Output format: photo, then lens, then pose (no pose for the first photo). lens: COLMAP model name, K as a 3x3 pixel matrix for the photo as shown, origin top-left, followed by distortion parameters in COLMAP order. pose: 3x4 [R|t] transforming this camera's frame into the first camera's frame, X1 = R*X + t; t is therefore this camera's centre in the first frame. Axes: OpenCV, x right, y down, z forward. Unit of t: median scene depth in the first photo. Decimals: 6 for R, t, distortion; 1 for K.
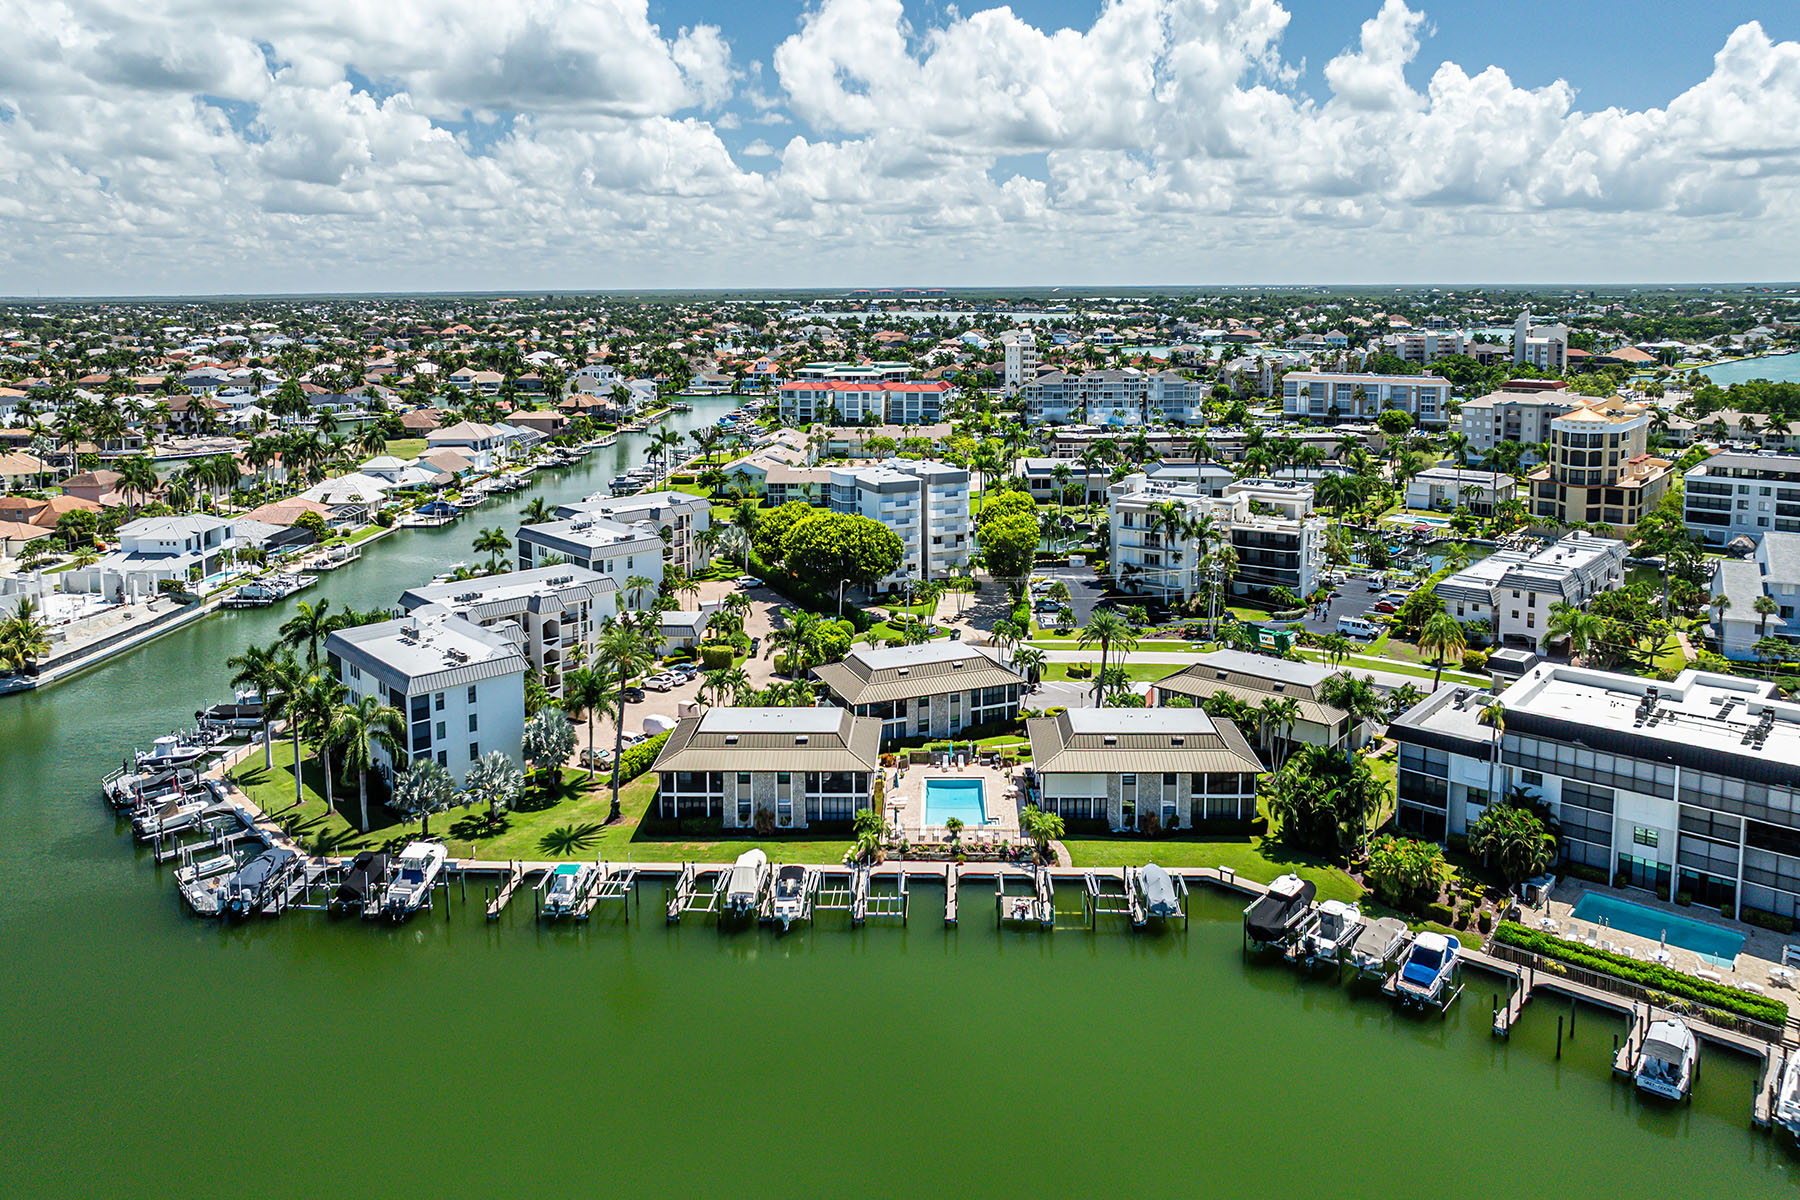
lens RADIAL K [[1332.9, 0, 905.6], [0, 1332.9, 317.3], [0, 0, 1]] dist [-0.011119, -0.000108]
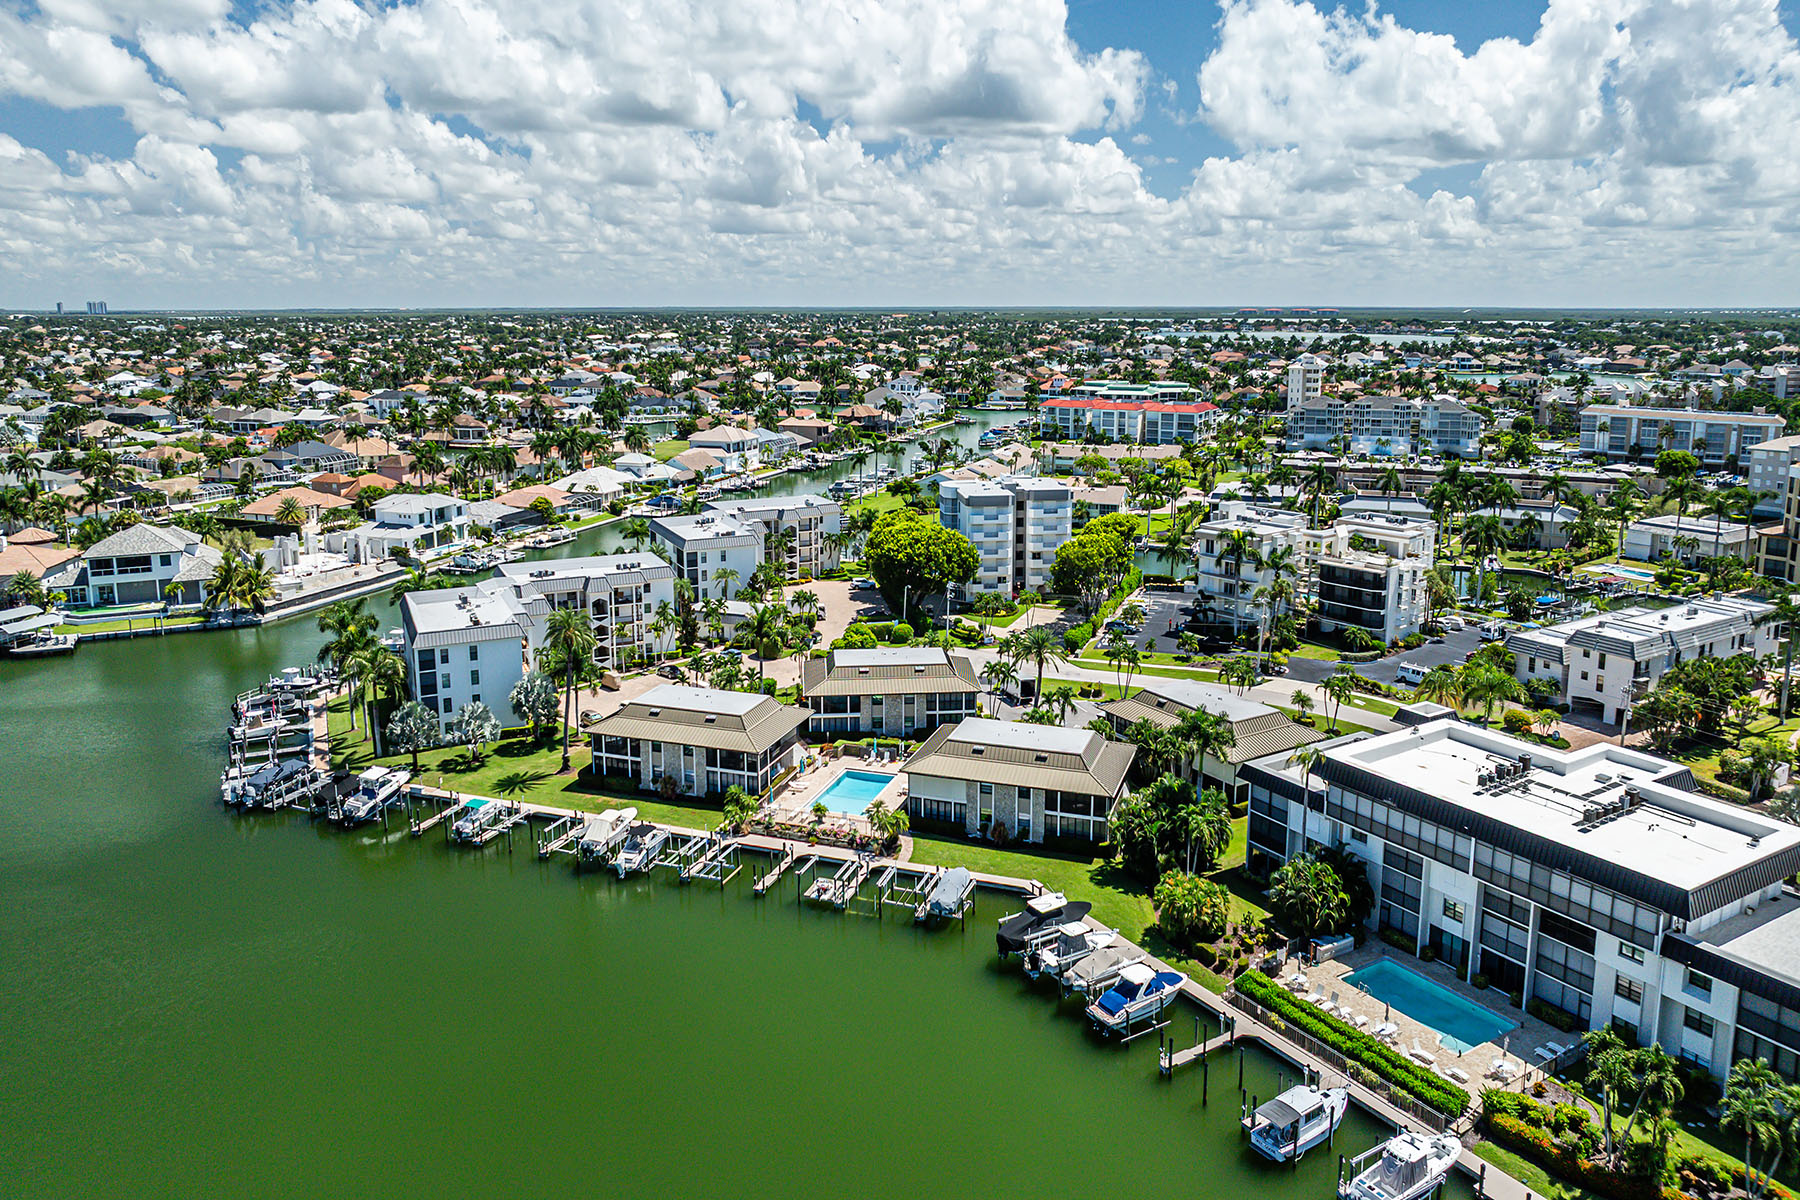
lens RADIAL K [[1319.0, 0, 901.9], [0, 1319.0, 400.9], [0, 0, 1]] dist [-0.010738, -0.006209]
pose [[0.953357, 0.030617, -0.300289, 0.245130], [-0.015499, 0.998495, 0.052598, -0.002594], [0.301448, -0.045490, 0.952397, 0.015093]]
